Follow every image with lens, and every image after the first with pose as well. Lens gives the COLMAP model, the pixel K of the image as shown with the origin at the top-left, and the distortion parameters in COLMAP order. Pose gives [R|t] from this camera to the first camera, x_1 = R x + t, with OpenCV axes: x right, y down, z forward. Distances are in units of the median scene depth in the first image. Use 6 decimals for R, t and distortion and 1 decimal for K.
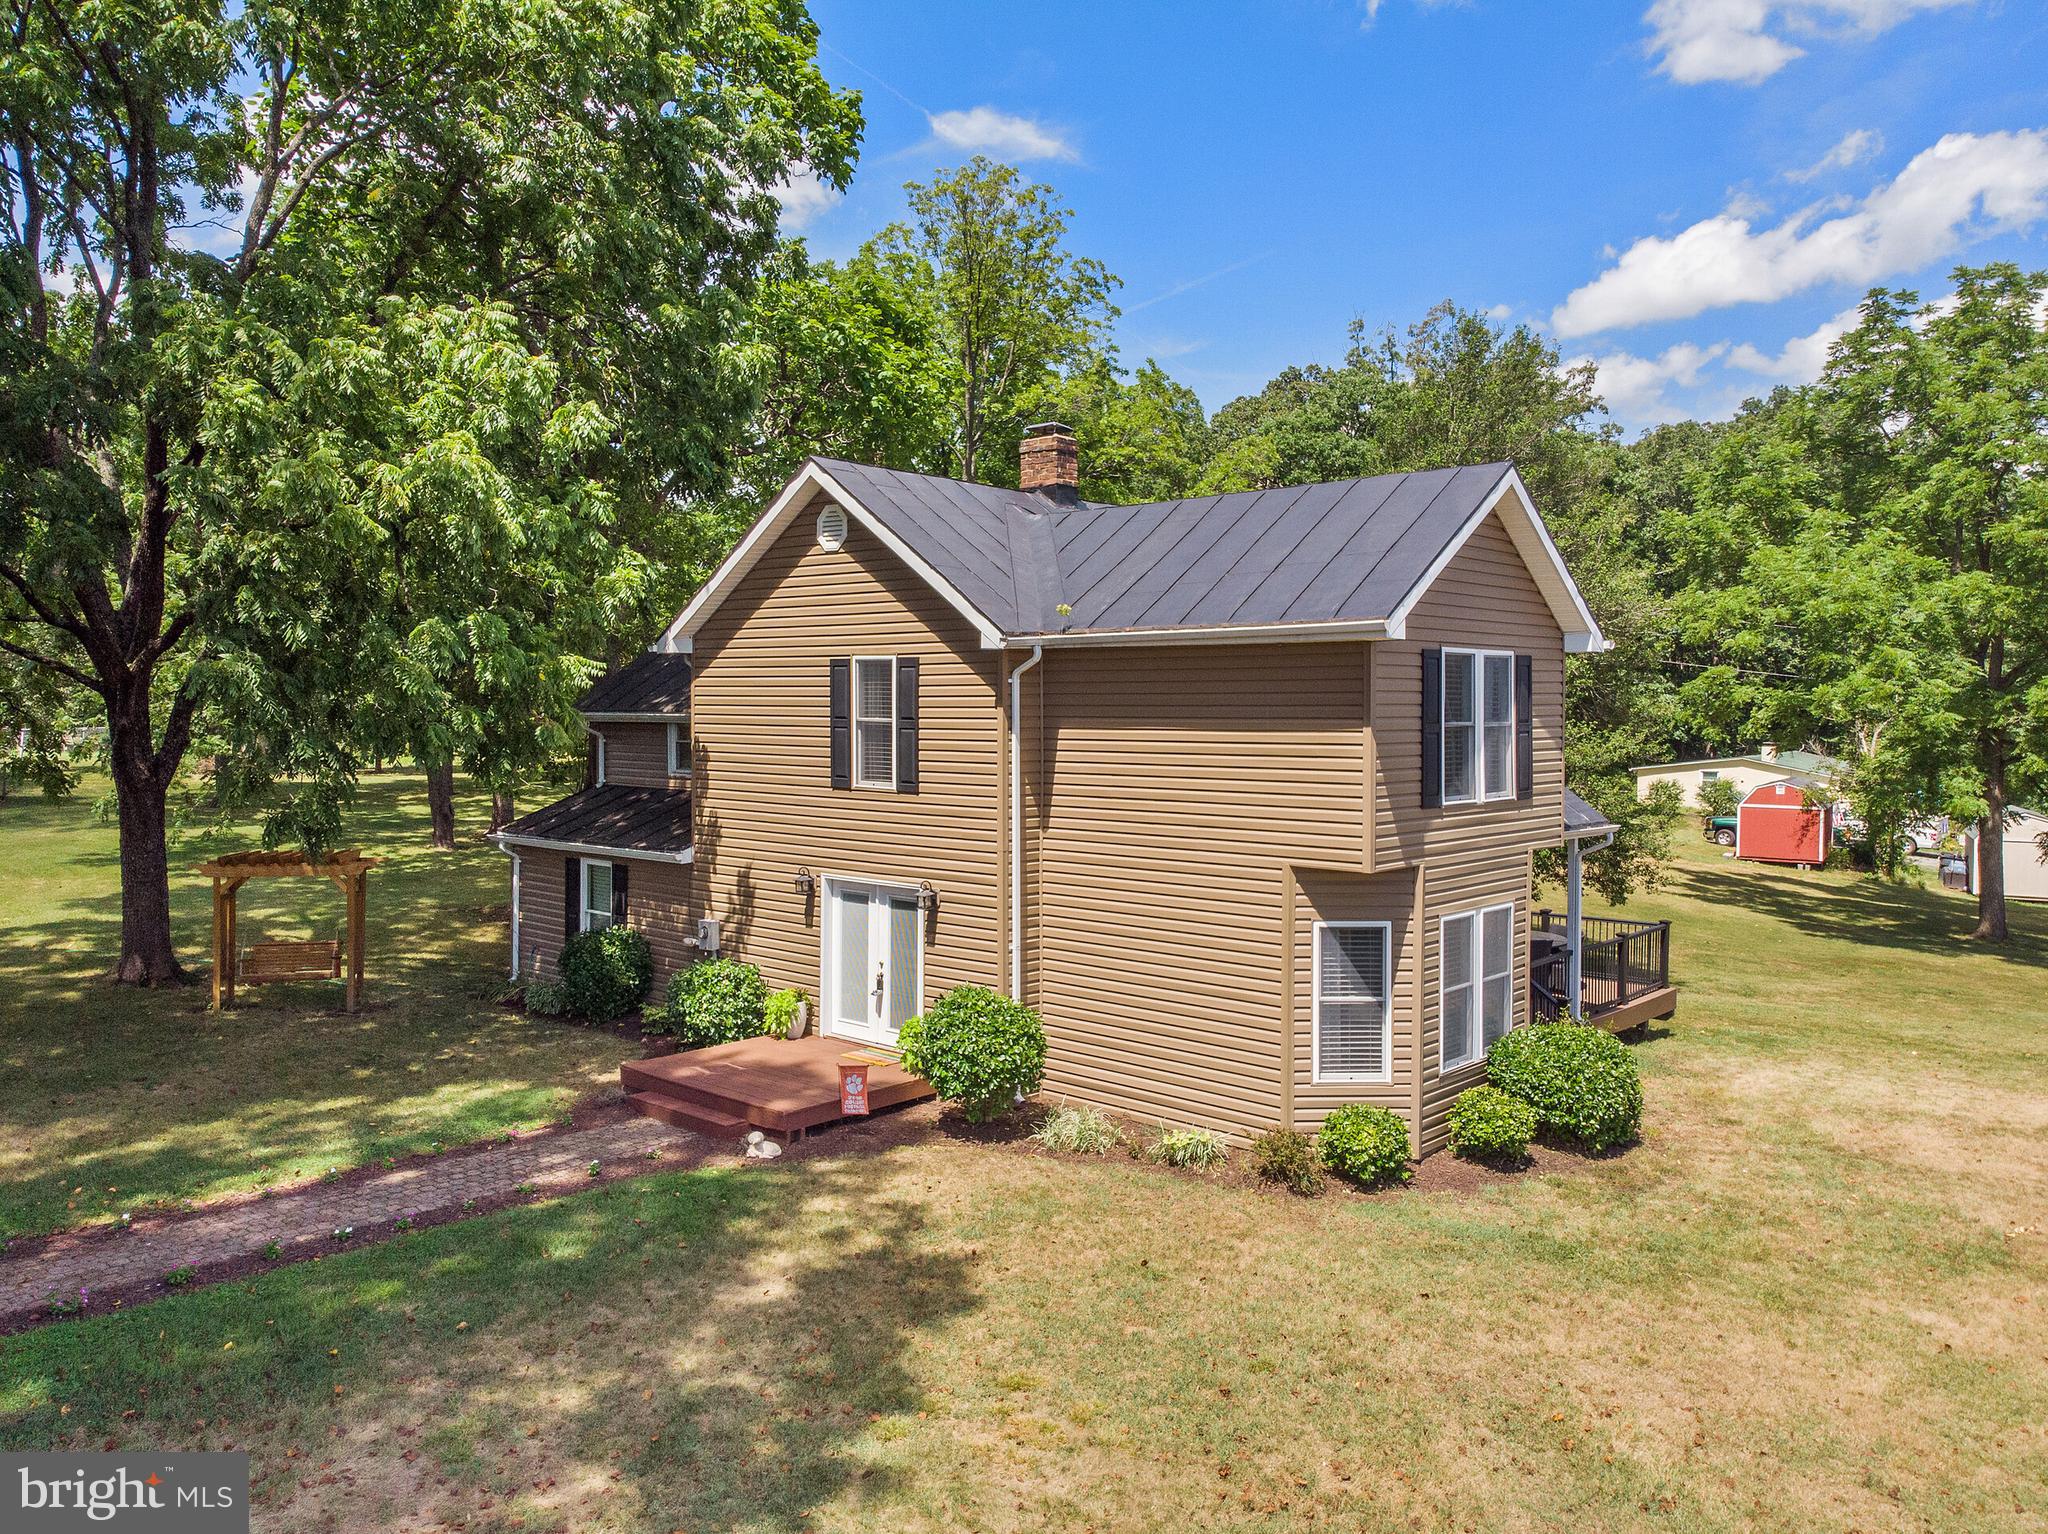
lens RADIAL K [[1530.2, 0, 1025.1], [0, 1530.2, 742.8], [0, 0, 1]] dist [0.003634, 0.001039]
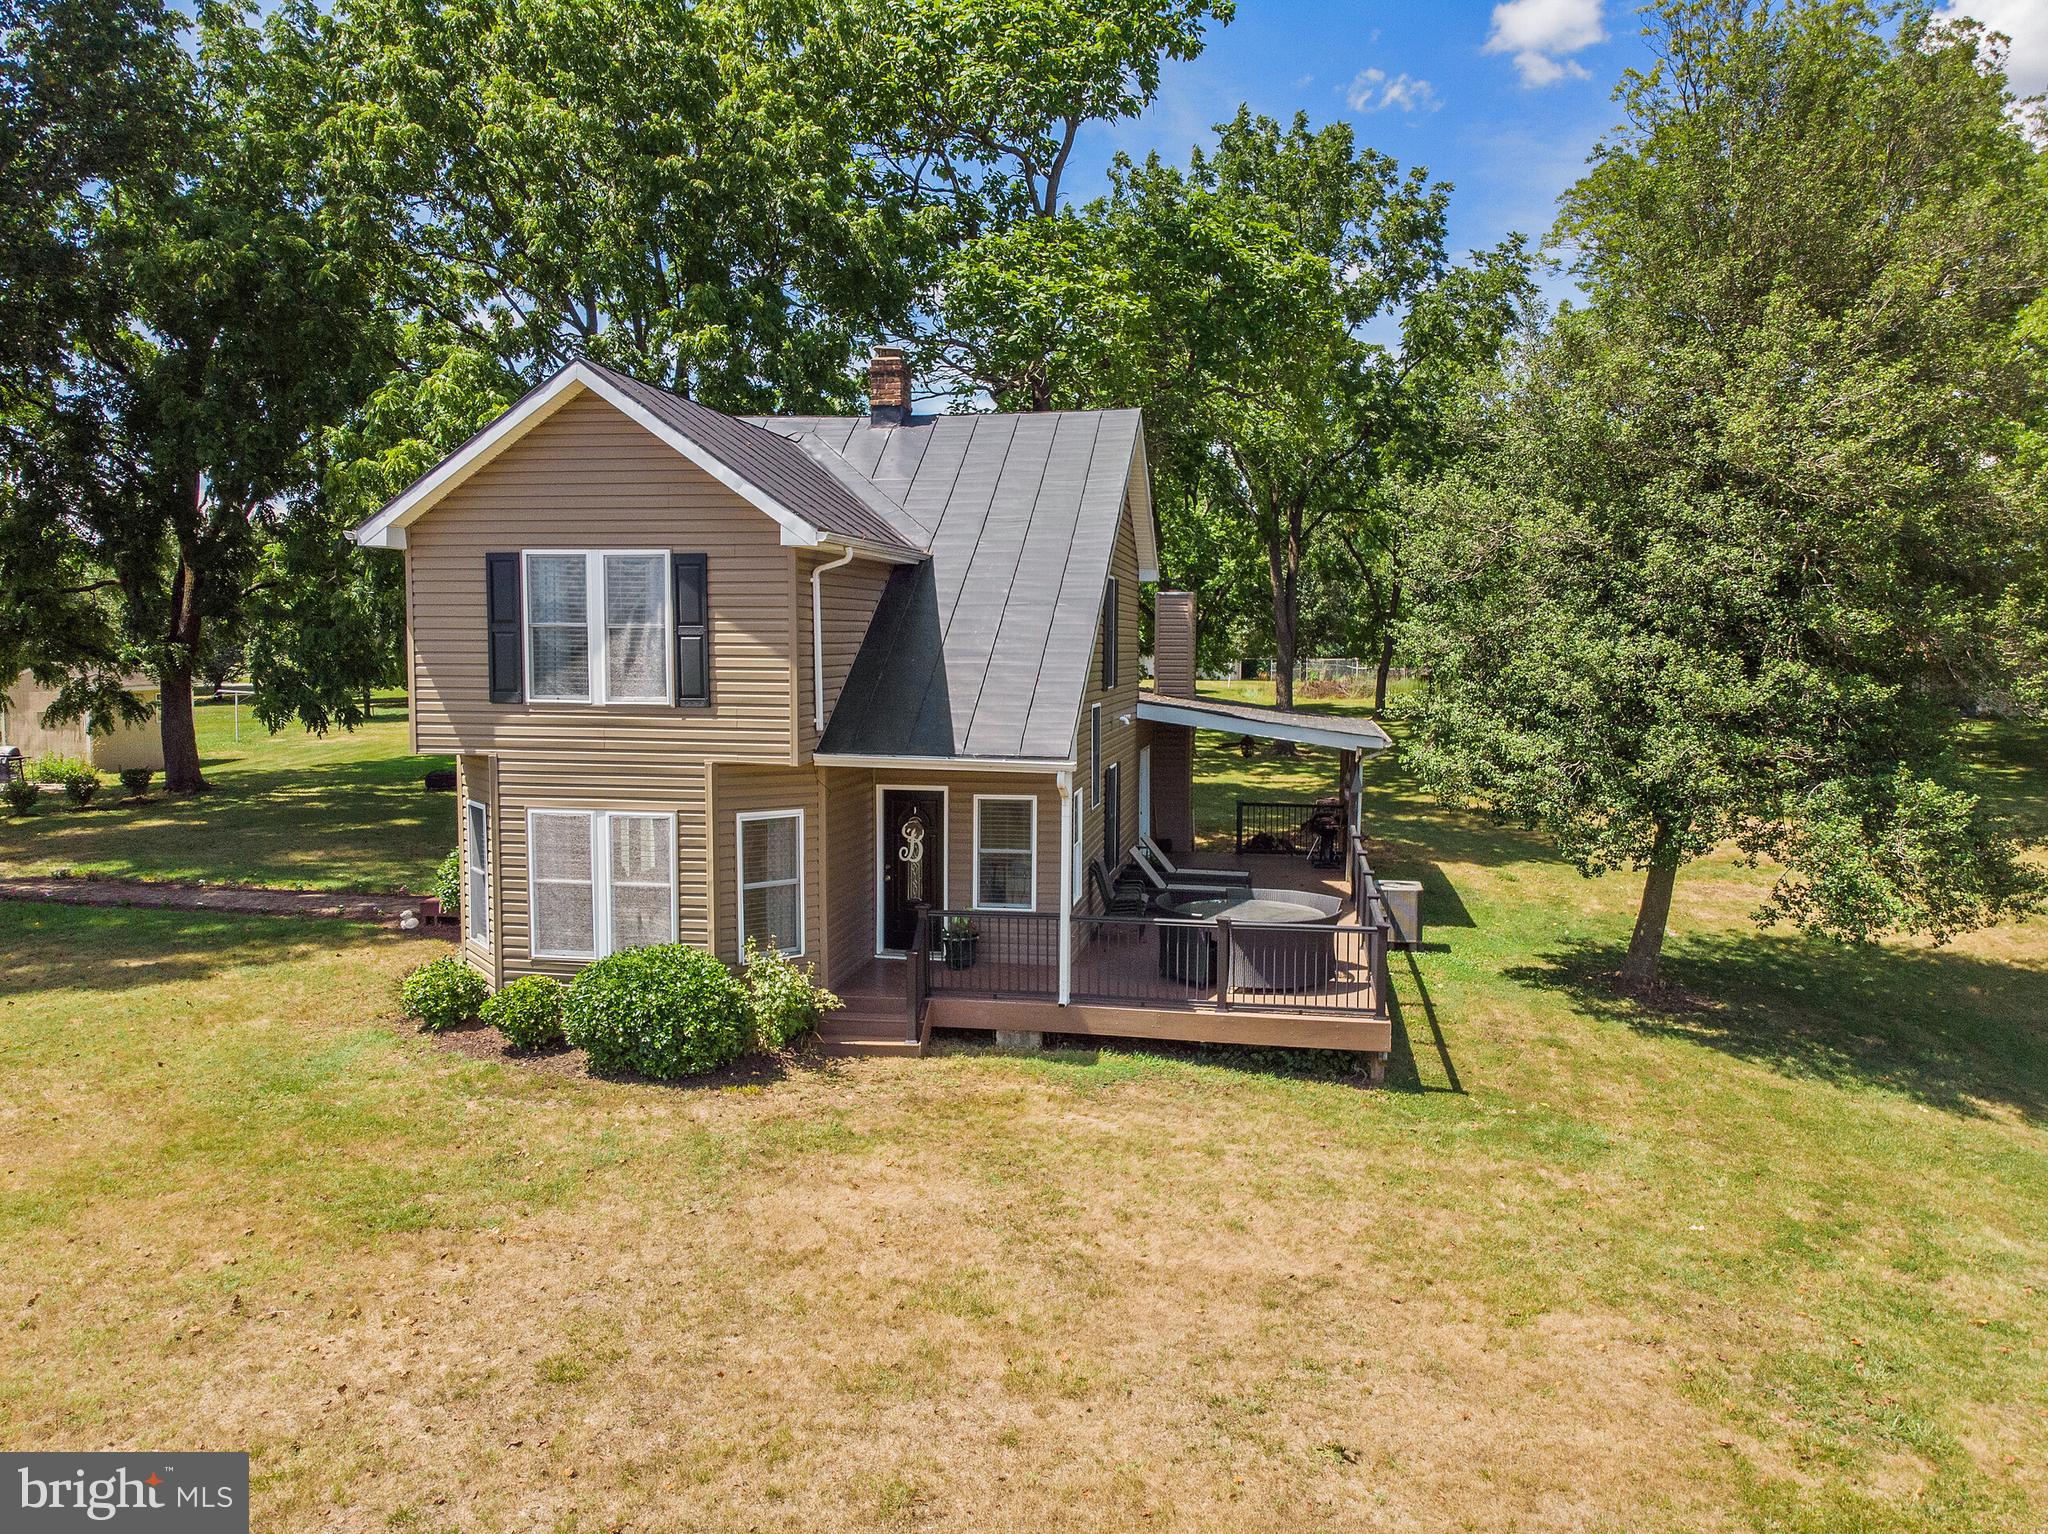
lens RADIAL K [[1514.7, 0, 1022.7], [0, 1514.7, 765.5], [0, 0, 1]] dist [0.002443, 0.006867]
pose [[0.544160, 0.075290, -0.835596, 1.296375], [-0.029311, 0.997063, 0.070751, 0.001356], [0.838469, -0.014008, 0.544769, 0.705117]]
